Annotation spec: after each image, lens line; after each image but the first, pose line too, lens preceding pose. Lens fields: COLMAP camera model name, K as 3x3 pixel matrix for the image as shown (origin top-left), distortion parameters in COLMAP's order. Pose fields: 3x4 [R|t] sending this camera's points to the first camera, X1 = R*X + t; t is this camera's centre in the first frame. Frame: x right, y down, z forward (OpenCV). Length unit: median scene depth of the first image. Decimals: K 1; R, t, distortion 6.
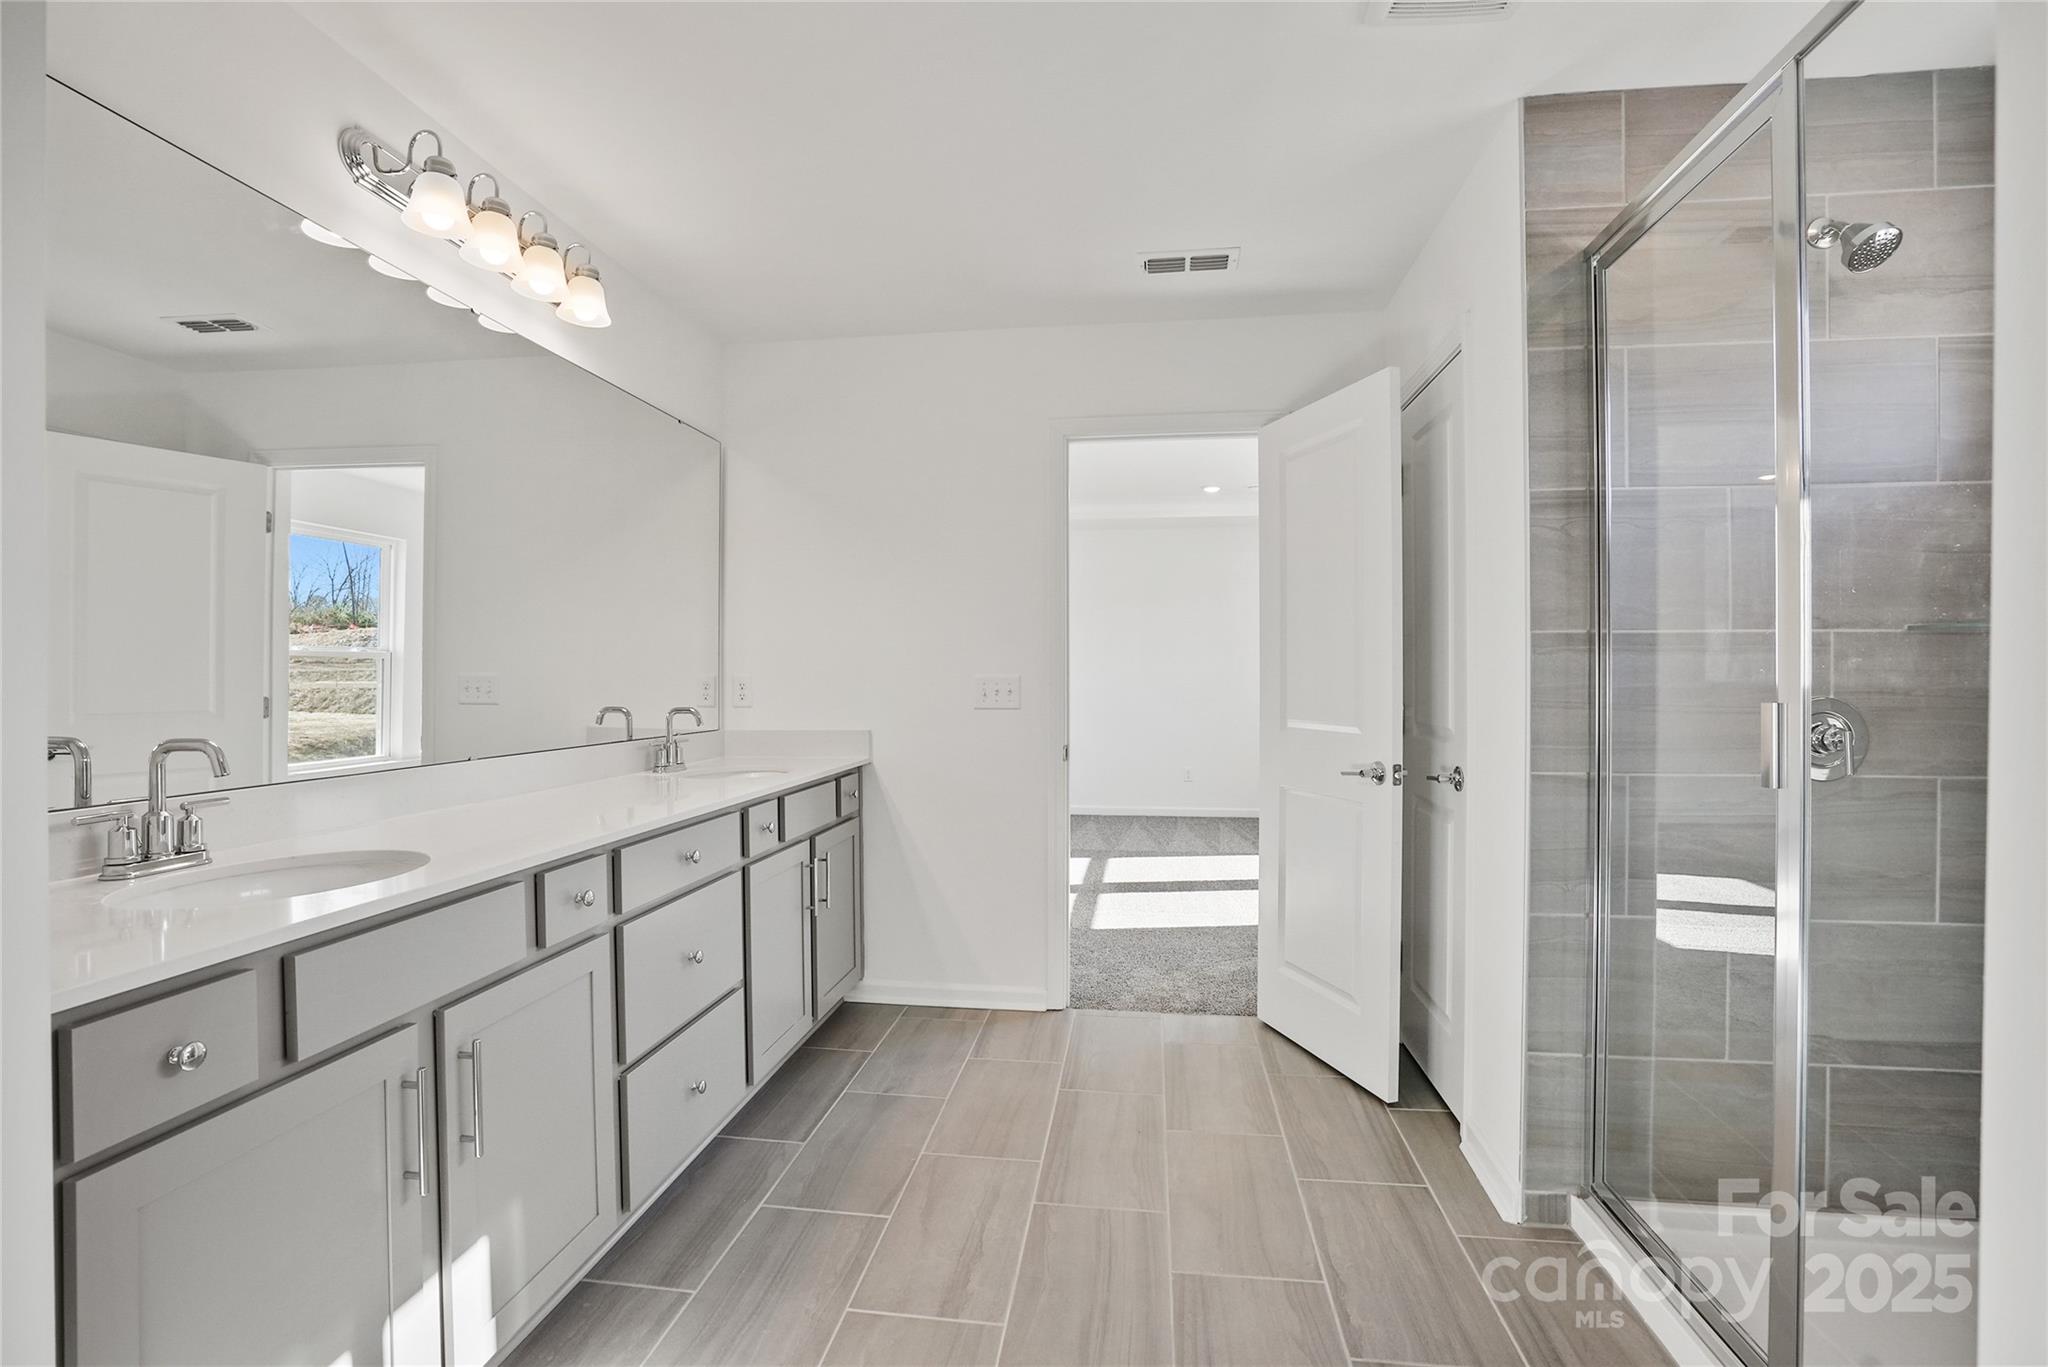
lens RADIAL K [[961.9, 0, 1020.8], [0, 961.9, 658.2], [0, 0, 1]] dist [-0.052081, 0.016284]
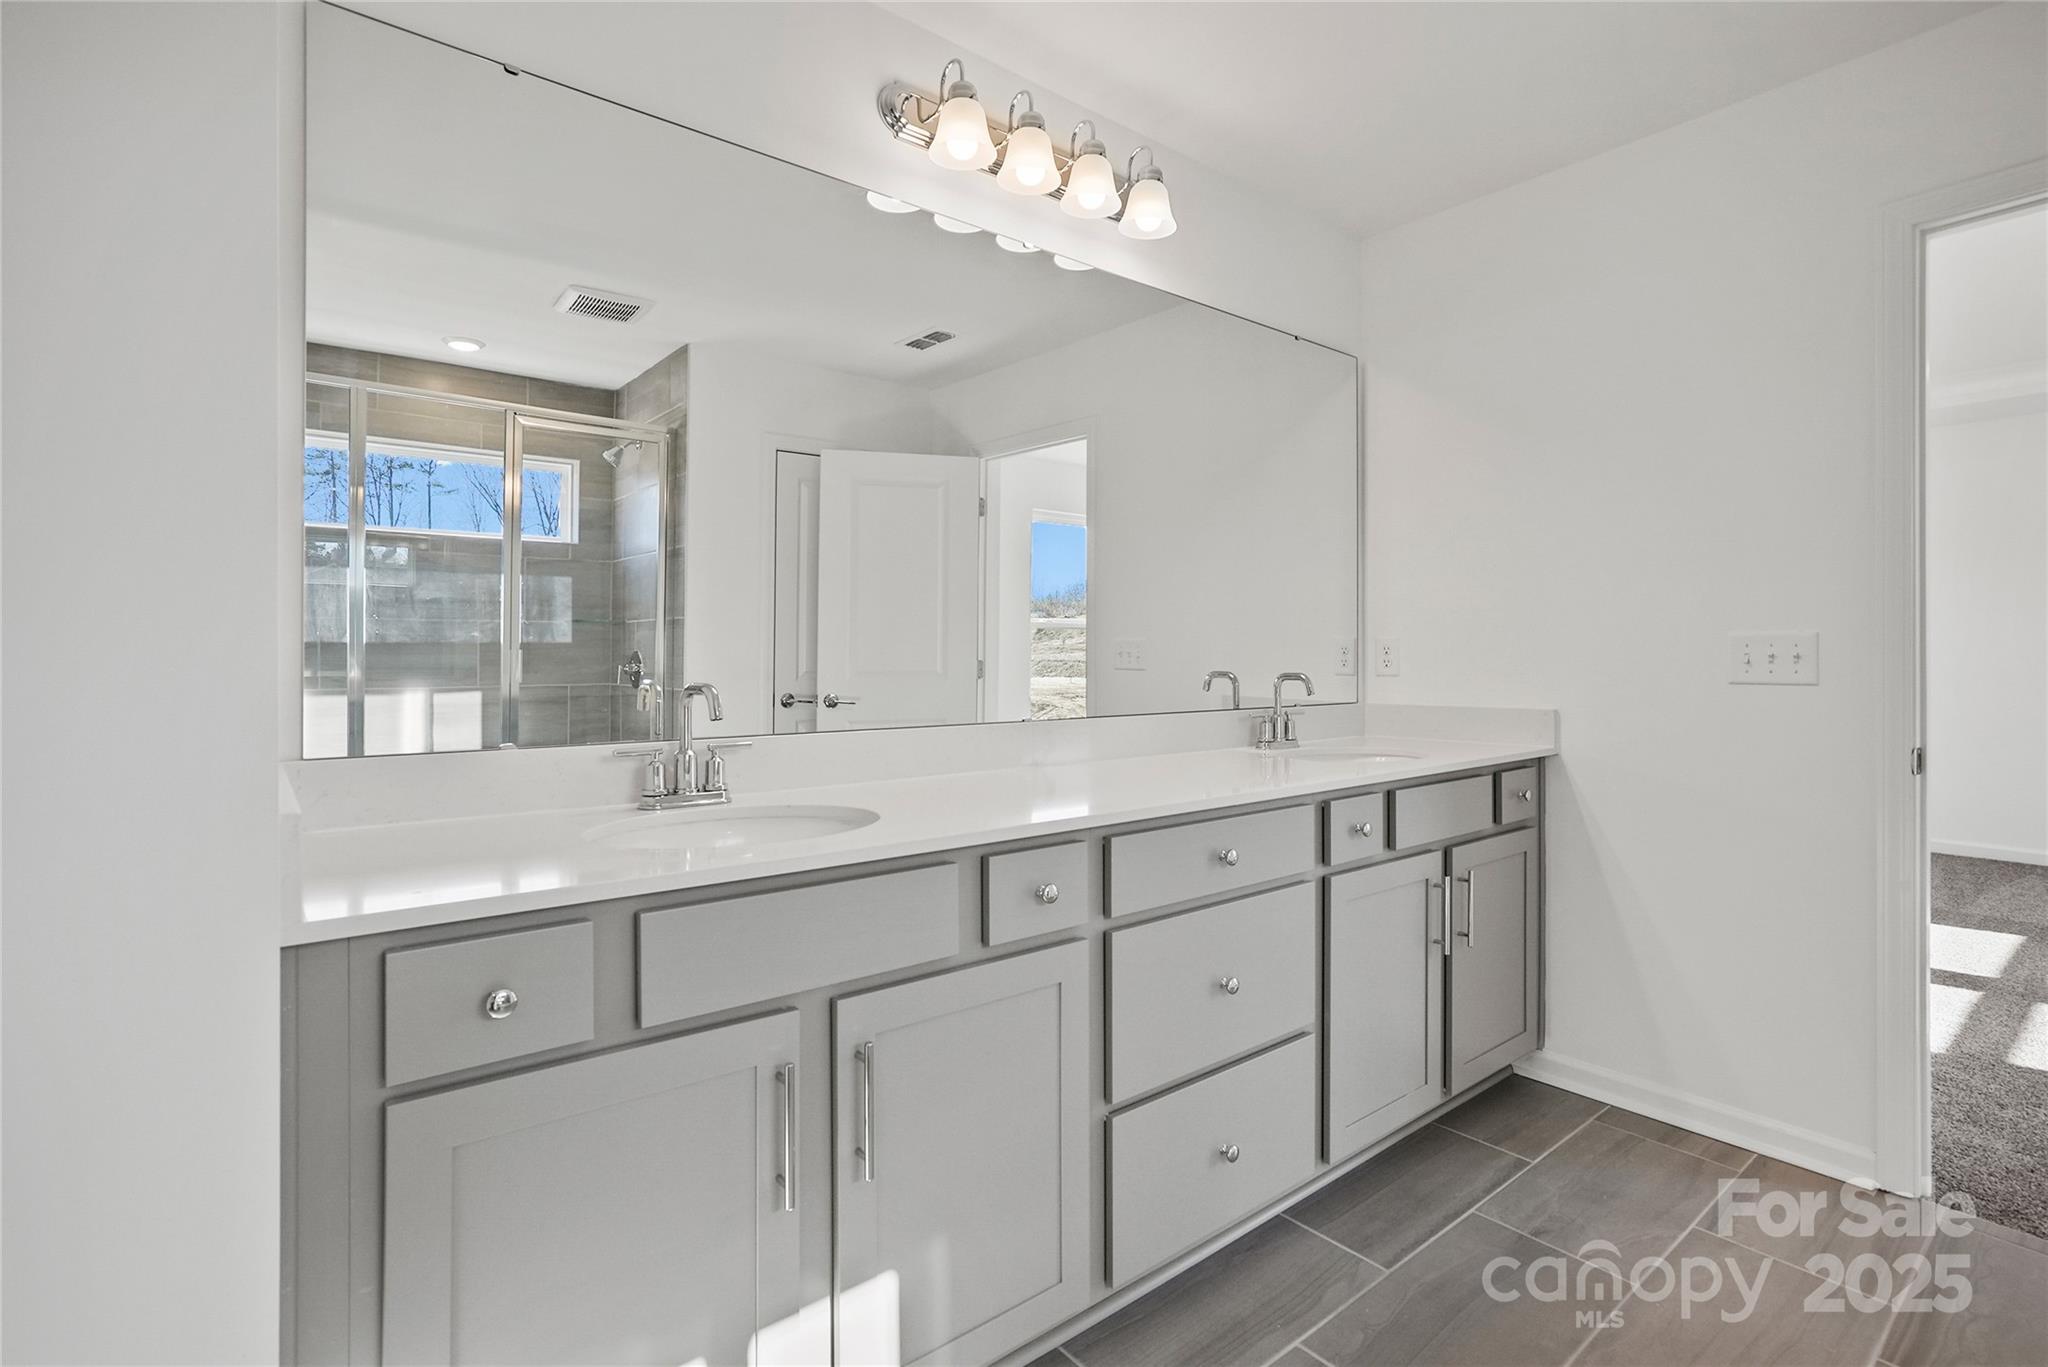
lens RADIAL K [[978.9, 0, 1025.9], [0, 978.9, 638.4], [0, 0, 1]] dist [-0.041406, 0.024446]
pose [[0.727555, -0.008590, -0.685996, 0.072369], [0.011072, 0.999938, -0.000778, 0.021882], [0.685960, -0.007029, 0.727605, 0.246788]]
